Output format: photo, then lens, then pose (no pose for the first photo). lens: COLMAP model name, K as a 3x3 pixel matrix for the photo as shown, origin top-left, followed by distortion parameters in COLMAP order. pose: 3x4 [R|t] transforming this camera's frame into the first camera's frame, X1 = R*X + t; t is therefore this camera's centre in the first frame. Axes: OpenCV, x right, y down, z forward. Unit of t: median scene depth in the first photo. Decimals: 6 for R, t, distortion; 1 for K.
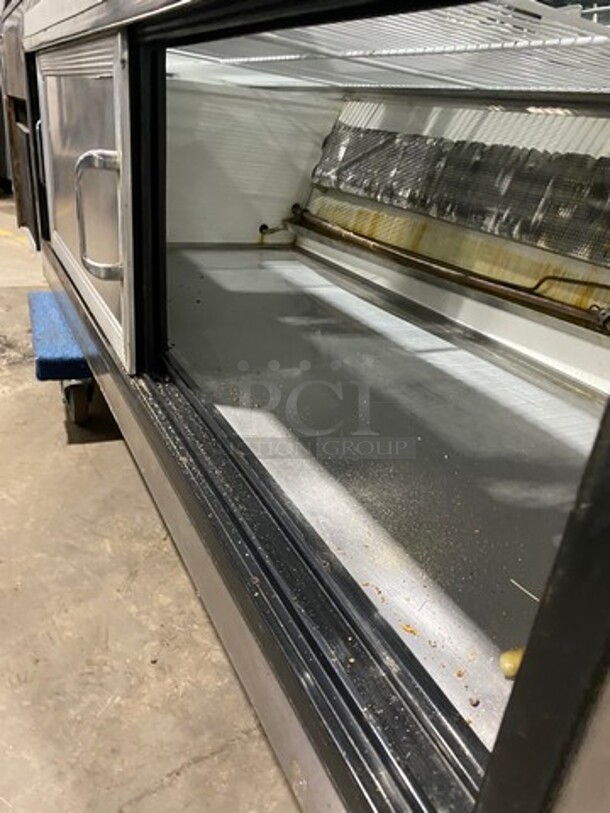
lens RADIAL K [[615.4, 0, 318.6], [0, 615.4, 405.7], [0, 0, 1]] dist [0.015461, -0.009106]
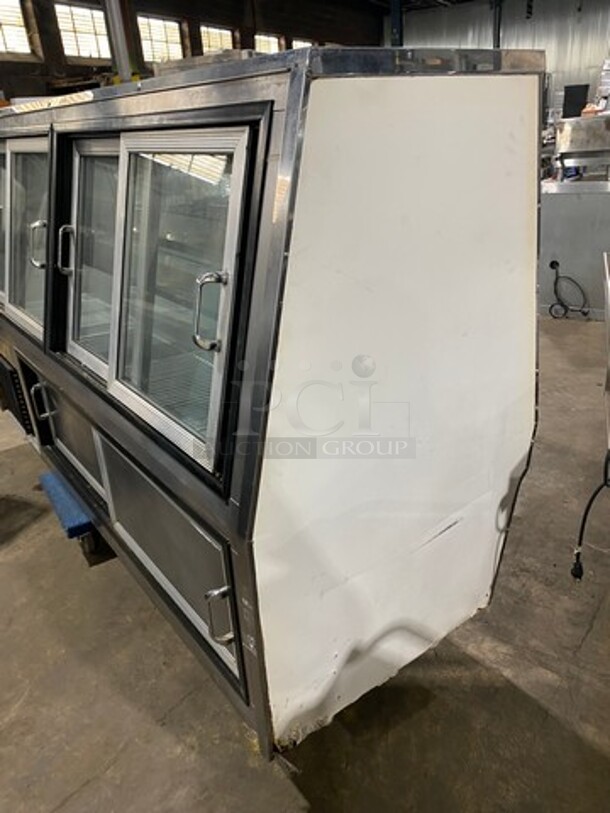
lens RADIAL K [[615.4, 0, 318.6], [0, 615.4, 405.7], [0, 0, 1]] dist [0.015461, -0.009106]
pose [[0.974671, -0.201853, 0.096293, 0.229016], [0.200856, 0.979416, 0.020035, -0.391518], [-0.098355, -0.000186, 0.995151, -1.146699]]
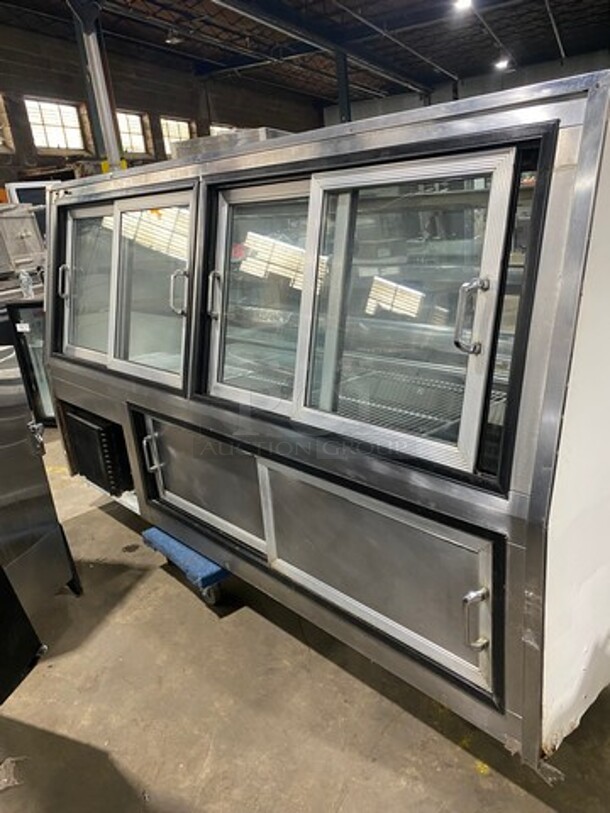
lens RADIAL K [[615.4, 0, 318.6], [0, 615.4, 405.7], [0, 0, 1]] dist [0.015461, -0.009106]
pose [[0.944900, -0.251604, 0.209426, -0.449866], [0.271829, 0.959520, -0.073690, -0.404107], [-0.182408, 0.126558, 0.975044, -1.100101]]
